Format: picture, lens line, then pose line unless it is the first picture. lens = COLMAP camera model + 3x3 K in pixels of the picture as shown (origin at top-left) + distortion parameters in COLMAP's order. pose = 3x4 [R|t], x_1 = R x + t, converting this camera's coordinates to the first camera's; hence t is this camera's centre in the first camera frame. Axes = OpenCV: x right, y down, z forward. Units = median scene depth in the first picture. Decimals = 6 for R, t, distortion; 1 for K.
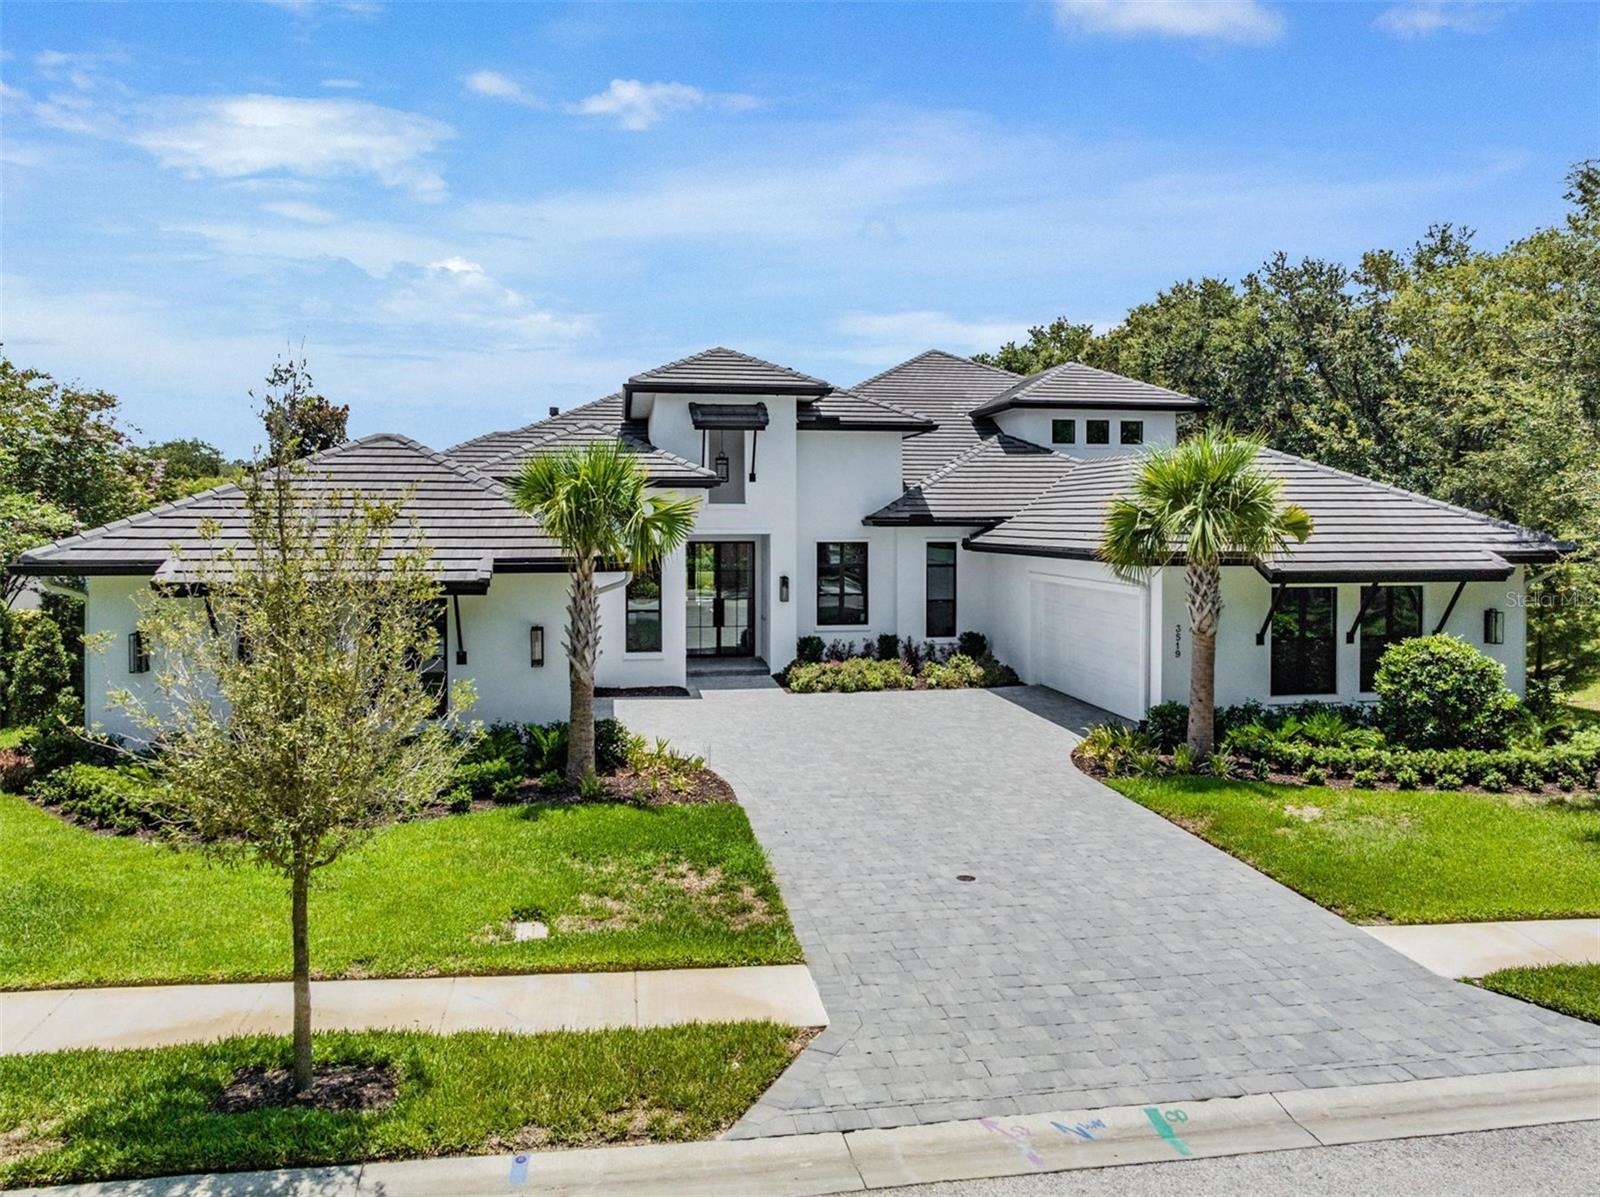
lens RADIAL K [[1128.0, 0, 801.7], [0, 1128.0, 563.8], [0, 0, 1]] dist [-0.035322, 0.005256]
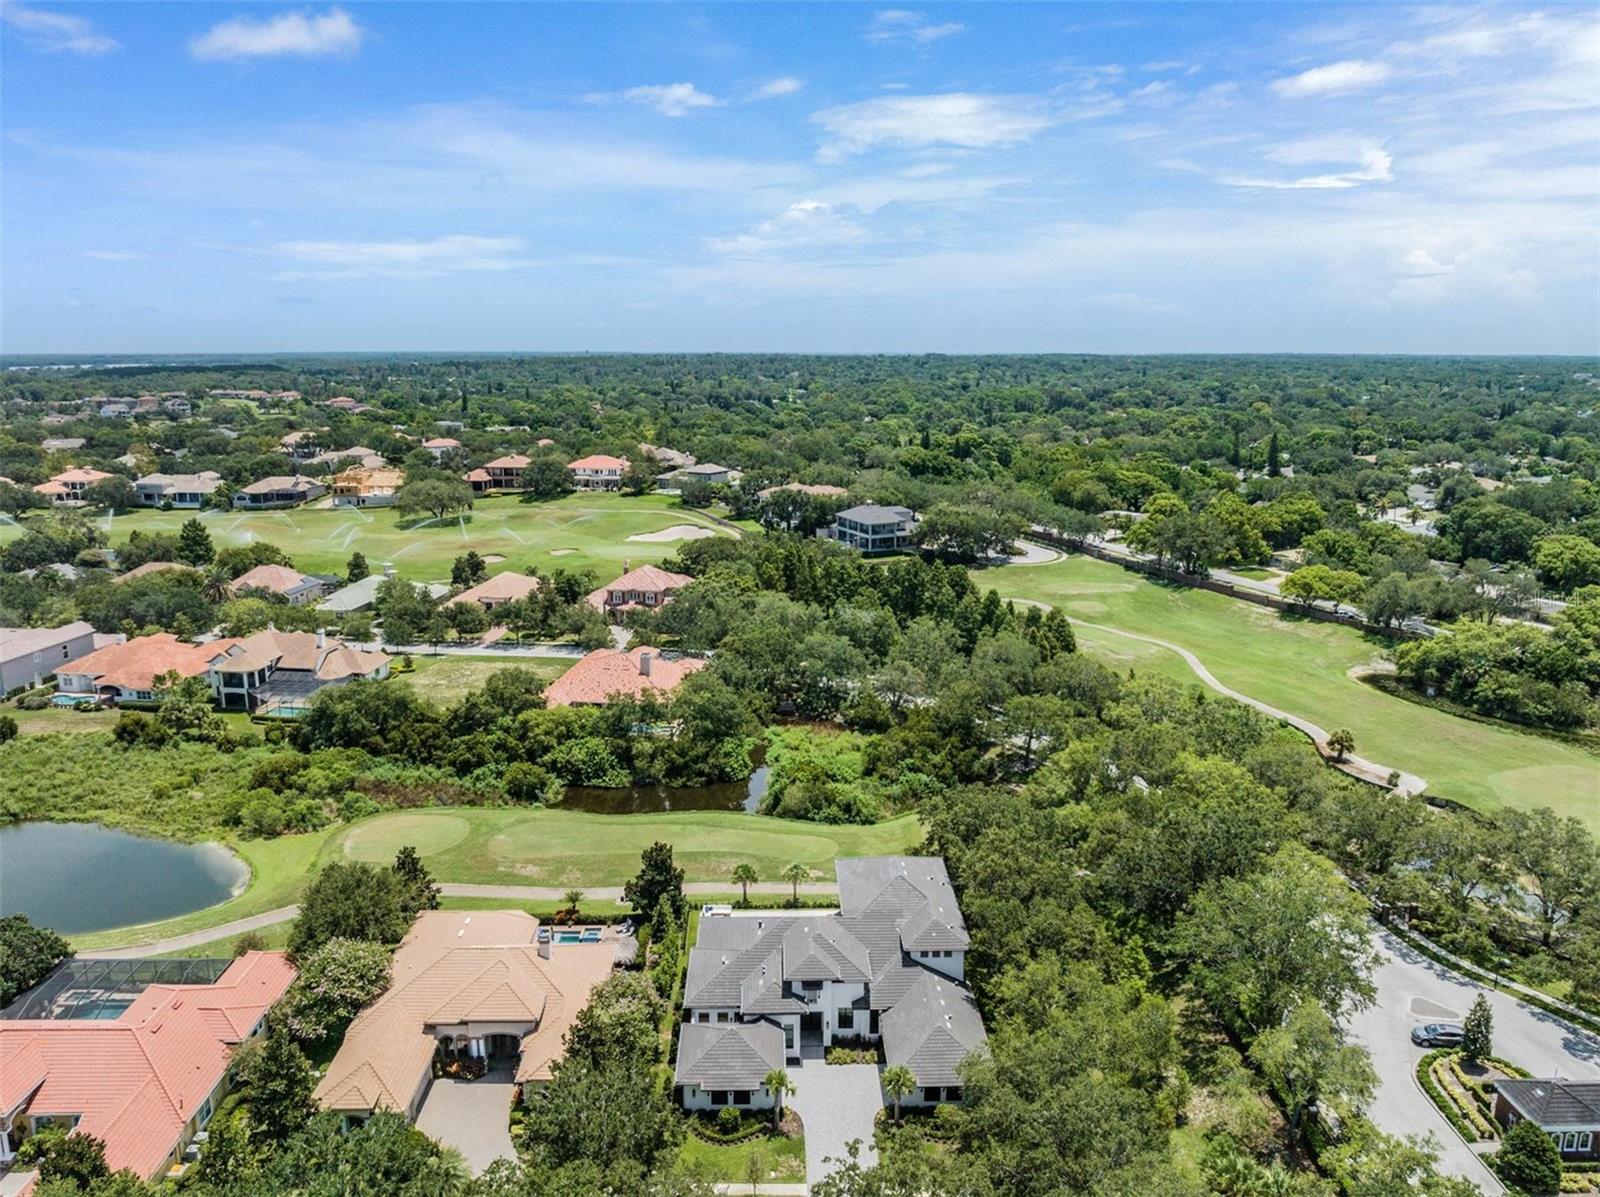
lens RADIAL K [[1167.9, 0, 800.0], [0, 1167.9, 598.5], [0, 0, 1]] dist [-0.032617, -0.003490]
pose [[0.990668, 0.029173, -0.133142, 0.558734], [-0.006991, 0.986416, 0.164116, -3.066719], [0.136121, -0.161654, 0.977415, -3.844391]]
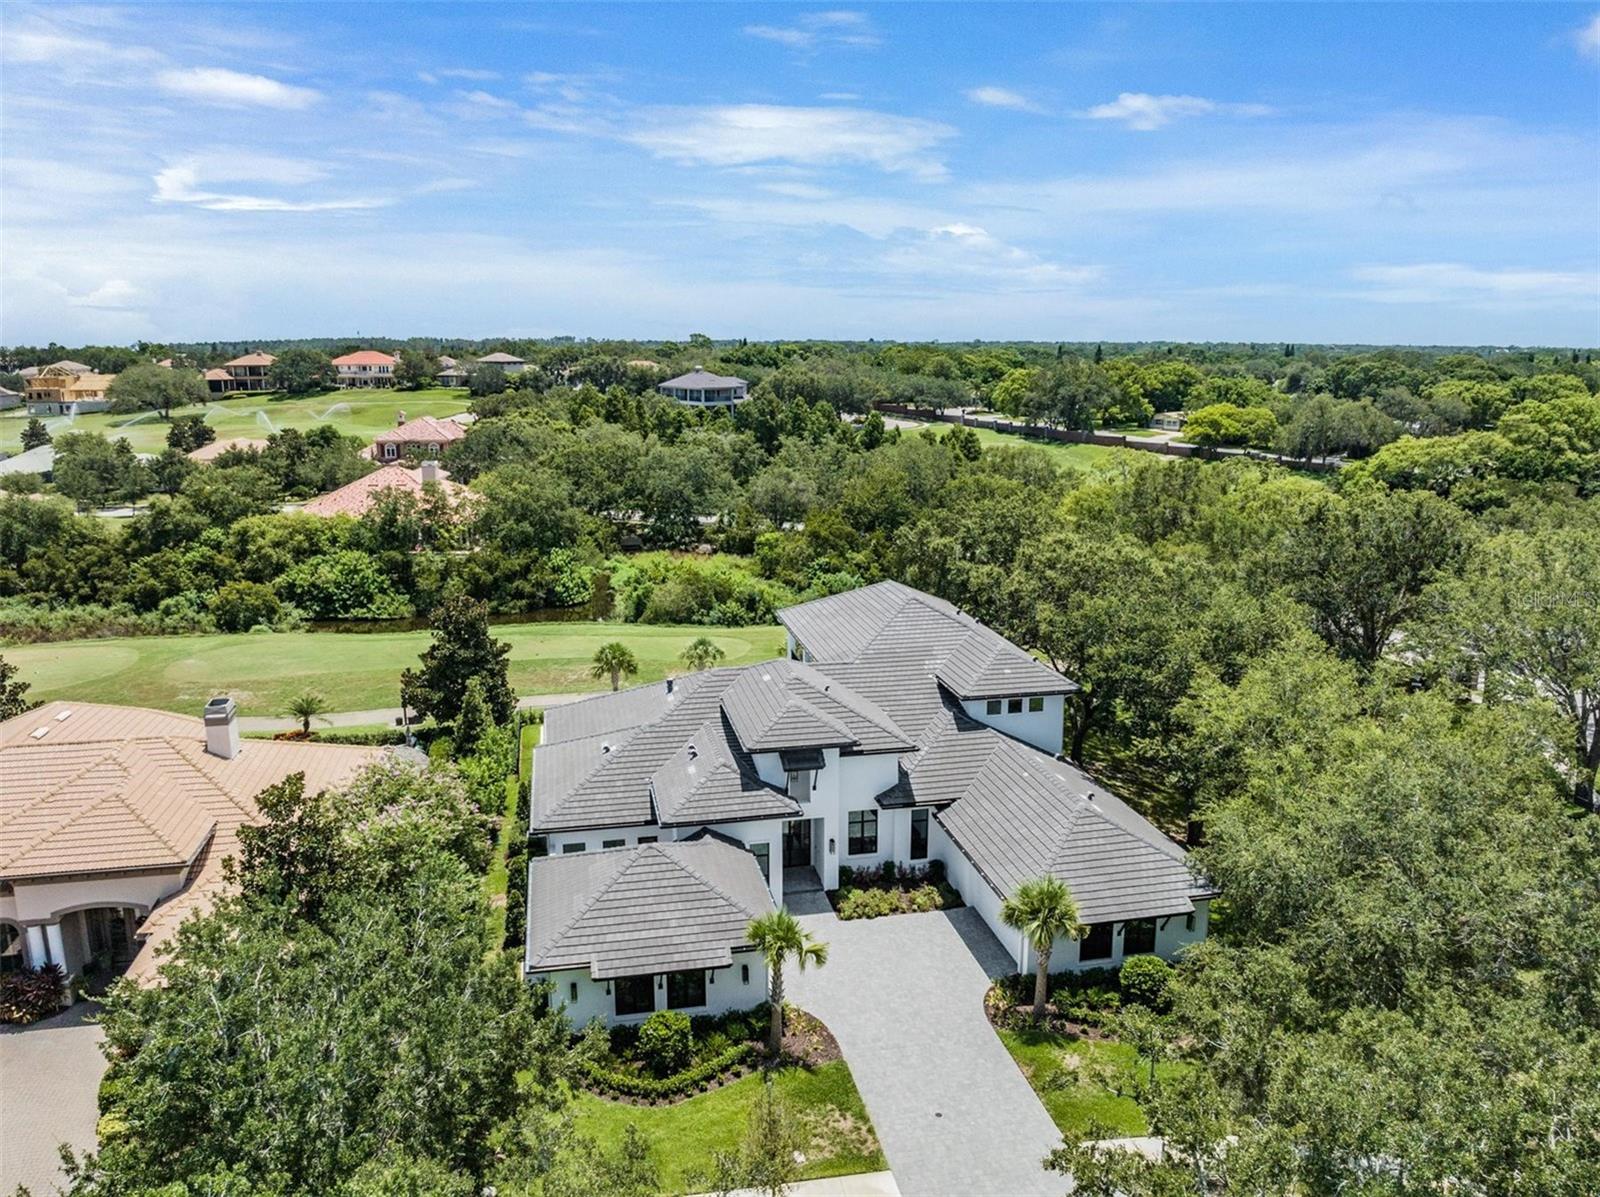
lens RADIAL K [[1154.4, 0, 800.0], [0, 1154.4, 598.5], [0, 0, 1]] dist [-0.029444, -0.007161]
pose [[0.999007, -0.010504, 0.043302, -0.222535], [0.002997, 0.985454, 0.169916, -1.063928], [-0.044457, -0.169618, 0.984507, -1.136614]]
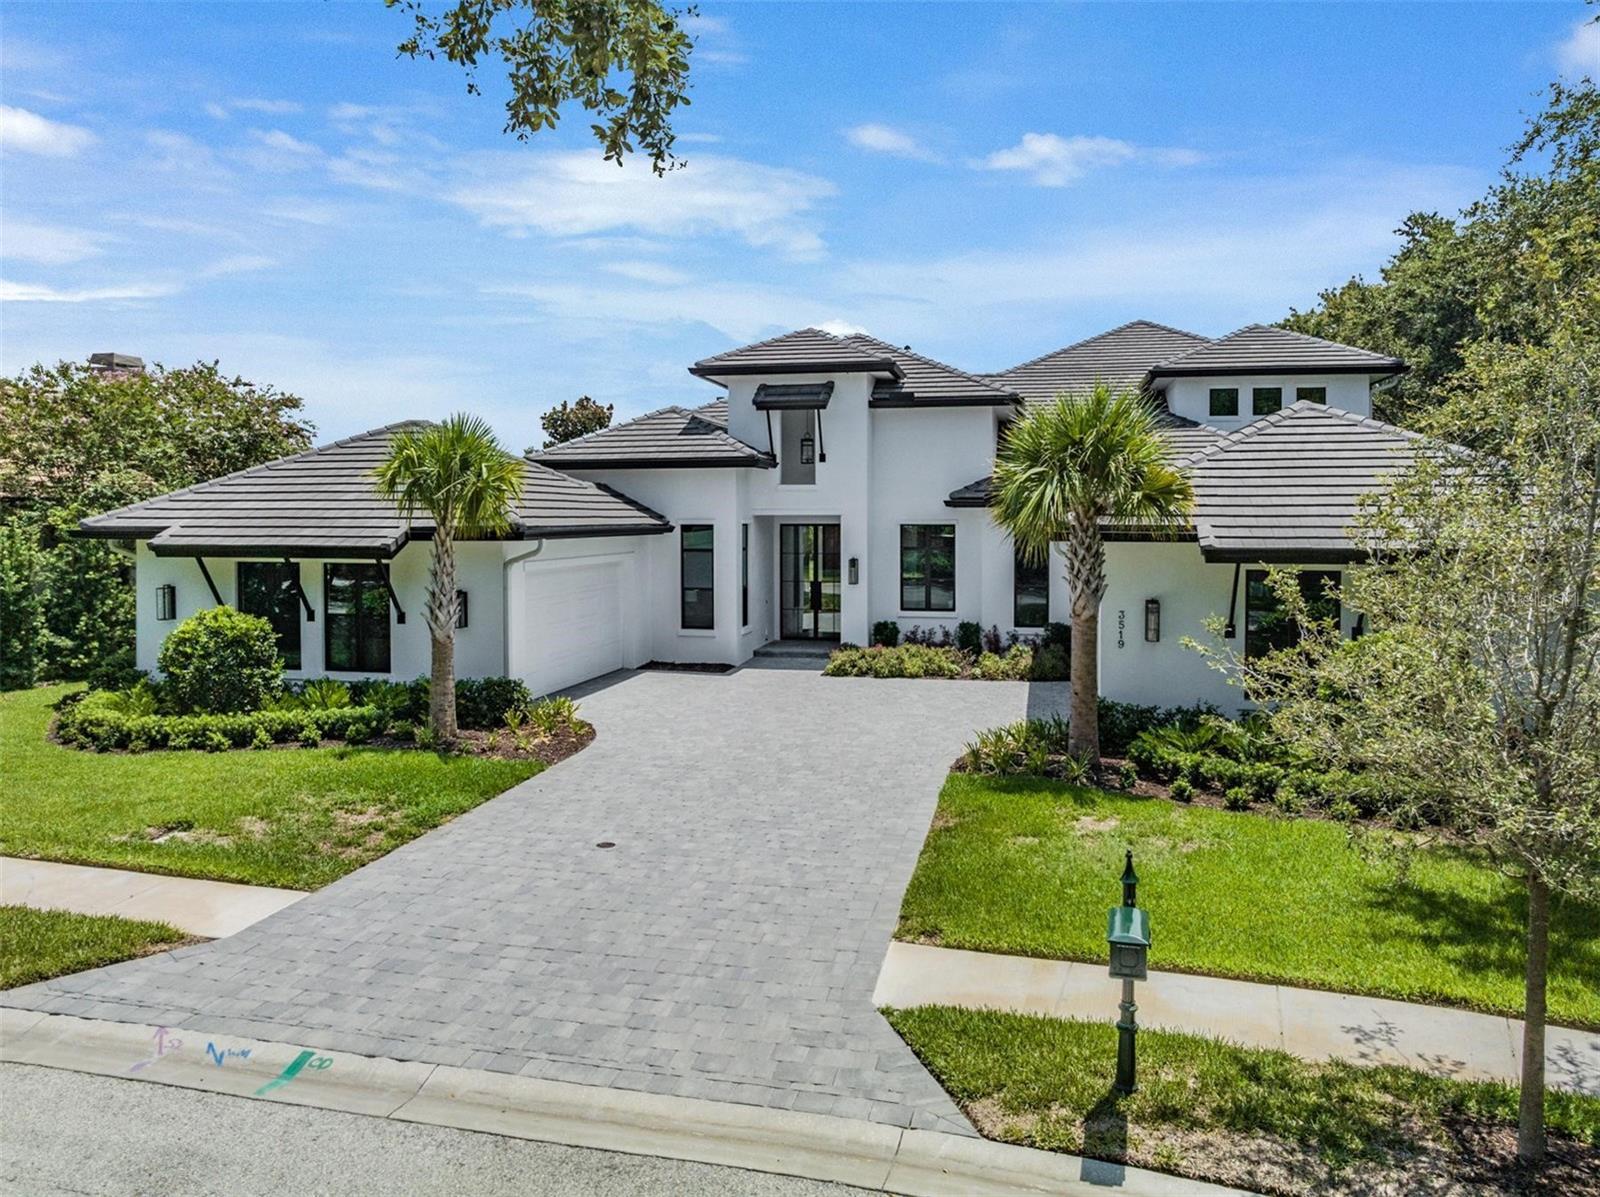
lens RADIAL K [[1134.9, 0, 801.7], [0, 1134.9, 579.2], [0, 0, 1]] dist [-0.037840, 0.002664]
pose [[0.931520, 0.019455, -0.363170, 0.476408], [-0.014645, 0.999765, 0.015993, 0.022300], [0.363396, -0.009579, 0.931586, 0.108290]]
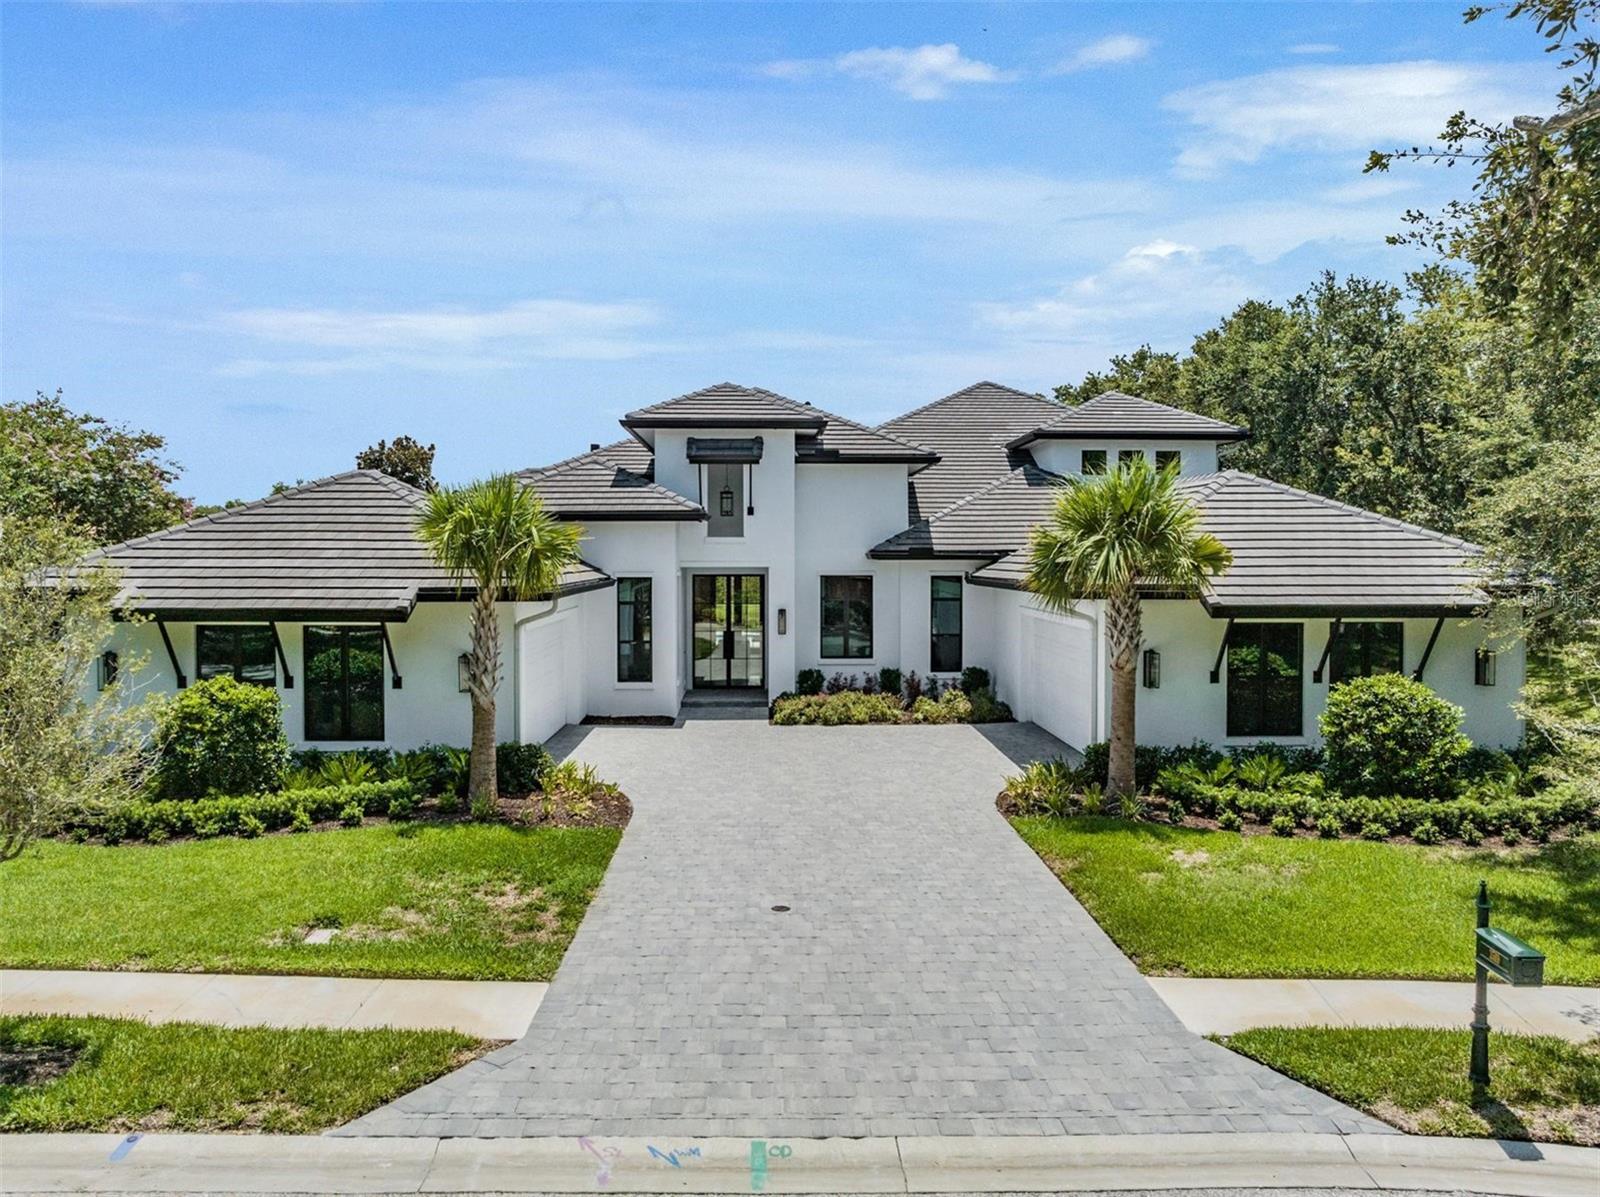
lens RADIAL K [[1126.7, 0, 800.0], [0, 1126.7, 598.5], [0, 0, 1]] dist [-0.035263, 0.001550]
pose [[0.991048, 0.005422, -0.133397, 0.213402], [-0.005607, 0.999984, -0.001011, 0.004290], [0.133389, 0.001750, 0.991062, 0.011378]]
